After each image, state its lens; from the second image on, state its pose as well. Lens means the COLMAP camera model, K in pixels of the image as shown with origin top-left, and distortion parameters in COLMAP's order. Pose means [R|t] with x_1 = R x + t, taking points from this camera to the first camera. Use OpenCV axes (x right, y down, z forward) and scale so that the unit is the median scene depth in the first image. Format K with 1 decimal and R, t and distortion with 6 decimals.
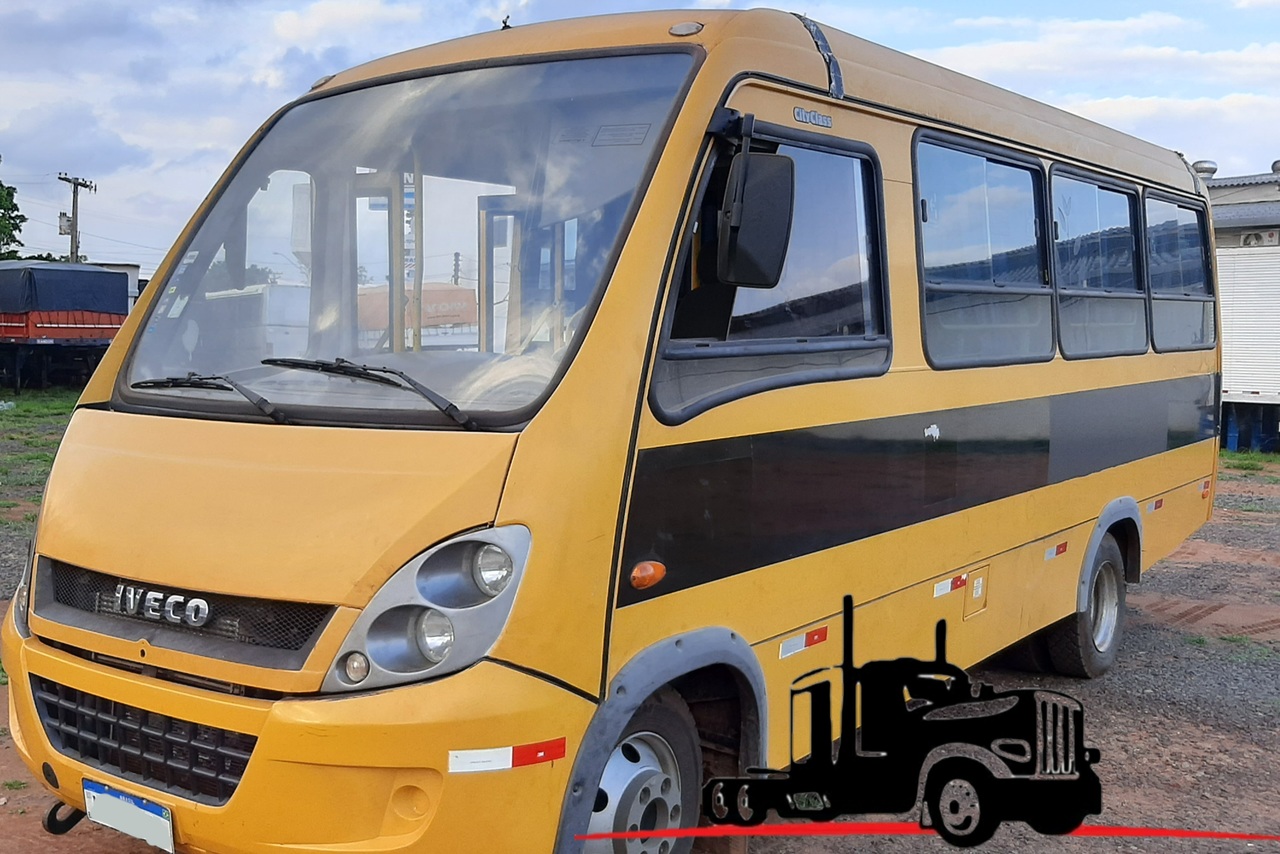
lens RADIAL K [[1343.0, 0, 622.5], [0, 1343.0, 422.9], [0, 0, 1]] dist [0.183252, -0.536491]
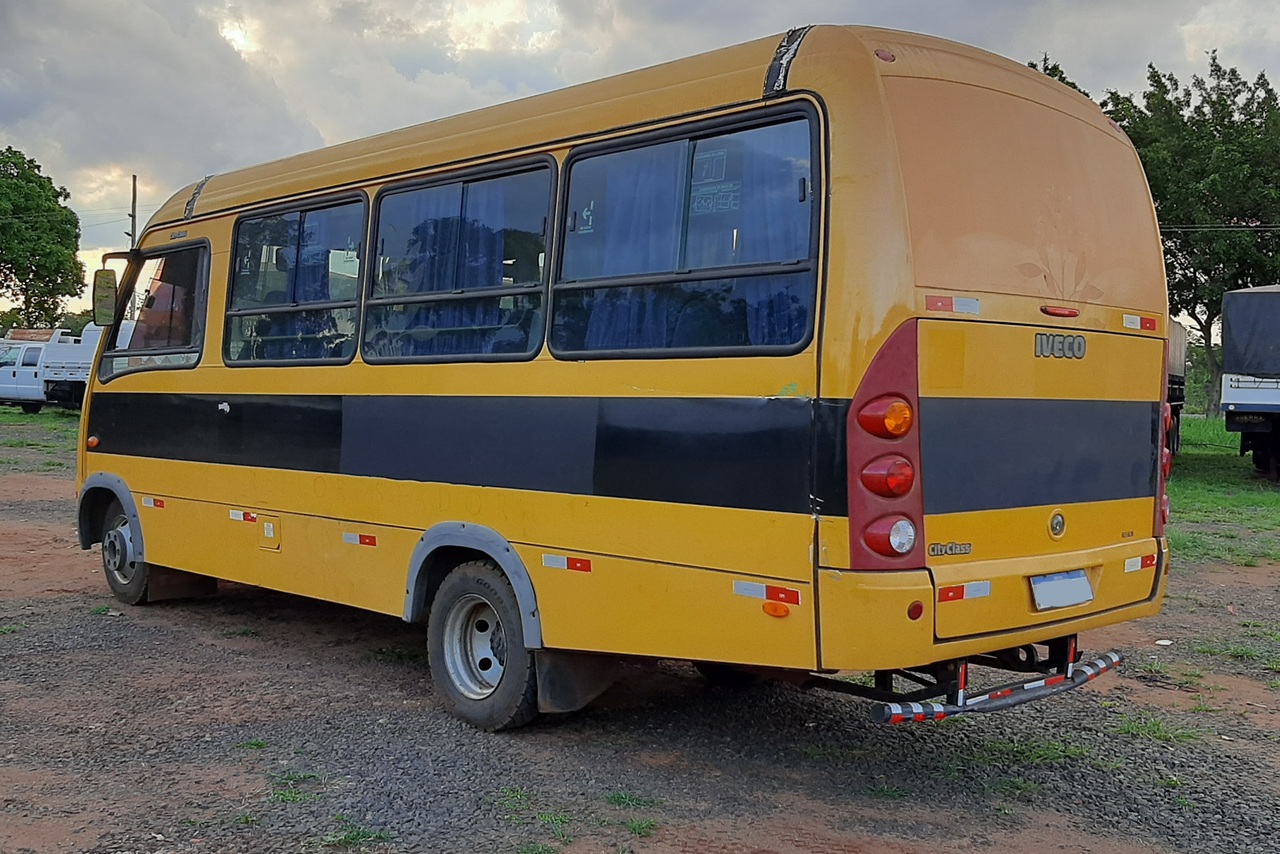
lens RADIAL K [[1314.7, 0, 563.9], [0, 1314.7, 428.0], [0, 0, 1]] dist [0.051110, -0.006330]
pose [[-0.189220, 0.007347, -0.981907, 1.755709], [-0.093481, 0.995295, 0.025462, -0.047746], [0.977475, 0.096607, -0.187643, 1.787603]]
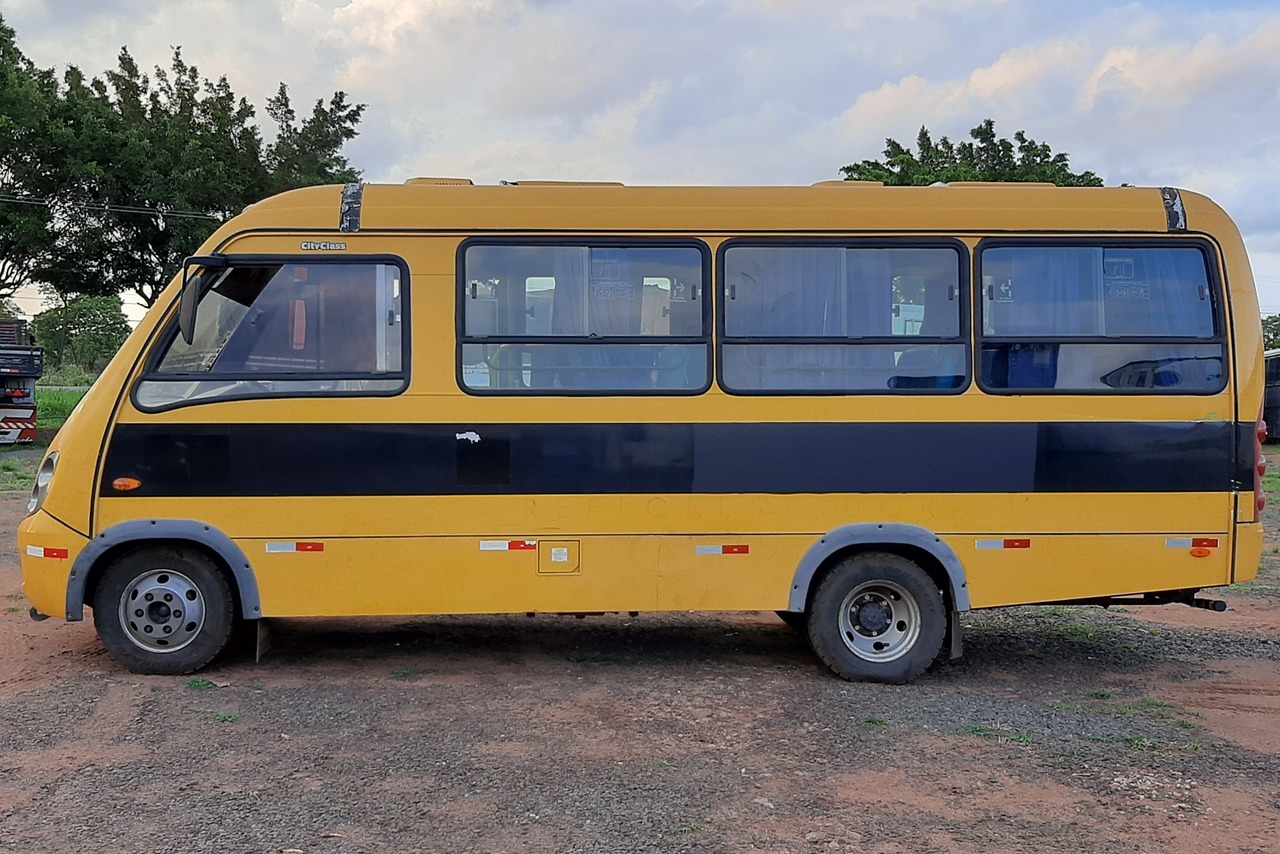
lens RADIAL K [[1330.6, 0, 610.2], [0, 1330.6, 429.2], [0, 0, 1]] dist [0.112628, -0.268248]
pose [[0.620960, 0.019880, -0.783590, 1.592573], [-0.056371, 0.998222, -0.019347, 0.019297], [0.781812, 0.056186, 0.620977, 0.221532]]
